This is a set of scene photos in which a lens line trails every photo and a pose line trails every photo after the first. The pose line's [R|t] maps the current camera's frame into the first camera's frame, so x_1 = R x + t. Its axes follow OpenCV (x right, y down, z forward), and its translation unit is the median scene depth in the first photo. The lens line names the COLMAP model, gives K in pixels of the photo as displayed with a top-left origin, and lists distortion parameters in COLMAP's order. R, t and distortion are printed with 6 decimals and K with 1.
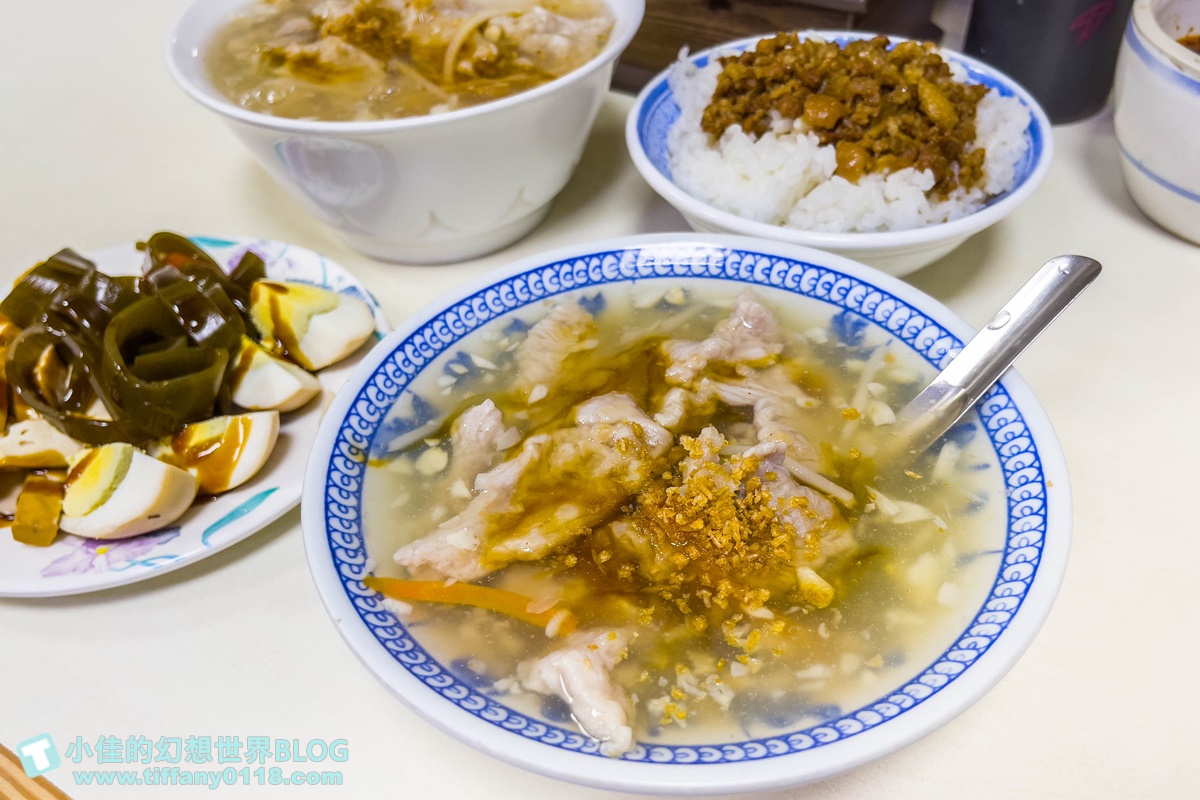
lens RADIAL K [[885.3, 0, 606.1], [0, 885.3, 441.8], [0, 0, 1]] dist [0.056041, -0.083486]
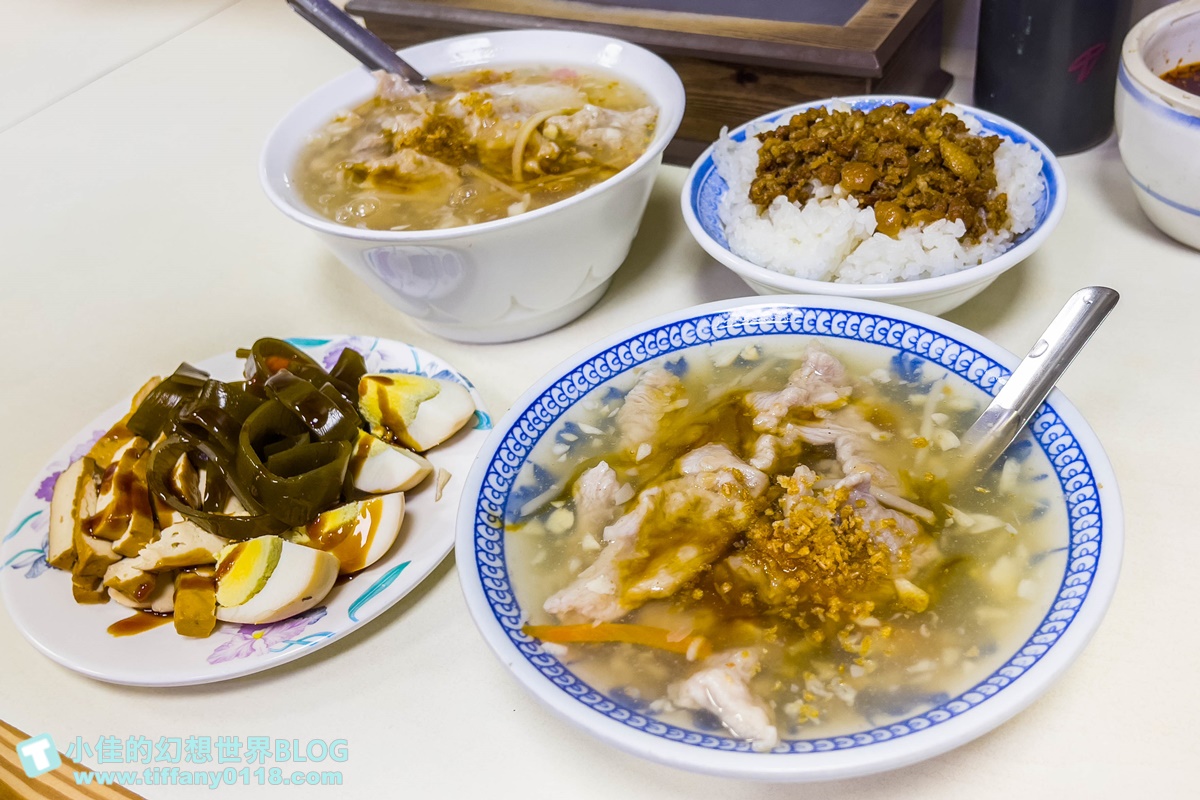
lens RADIAL K [[982.2, 0, 638.3], [0, 982.2, 406.3], [0, 0, 1]] dist [0.089705, -0.165583]
pose [[0.994843, -0.100388, 0.014507, -0.095006], [0.101282, 0.990921, -0.088418, -0.001821], [-0.005499, 0.089431, 0.995978, -0.255036]]
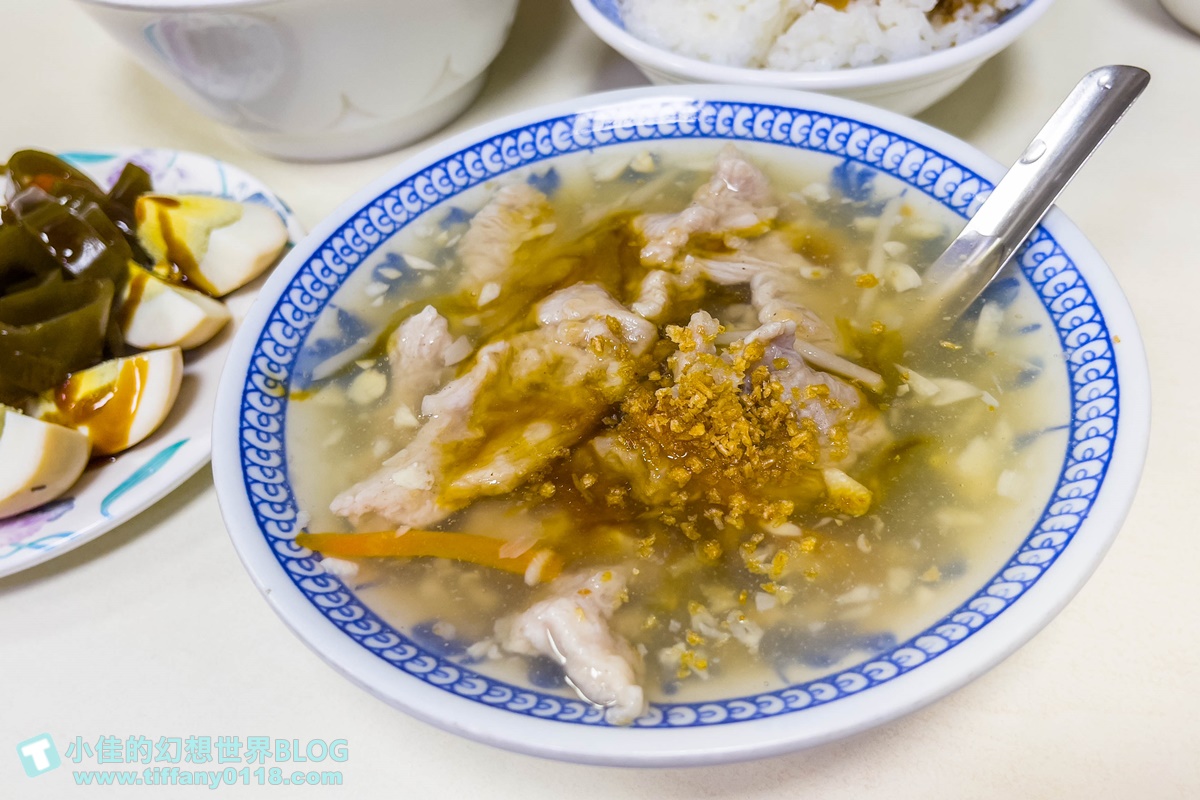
lens RADIAL K [[984.8, 0, 596.3], [0, 984.8, 372.5], [0, 0, 1]] dist [0.050480, -0.066411]
pose [[0.995120, -0.097269, 0.016558, 0.000255], [0.097064, 0.995196, 0.012789, 0.016602], [-0.017723, -0.011119, 0.999781, 0.078742]]
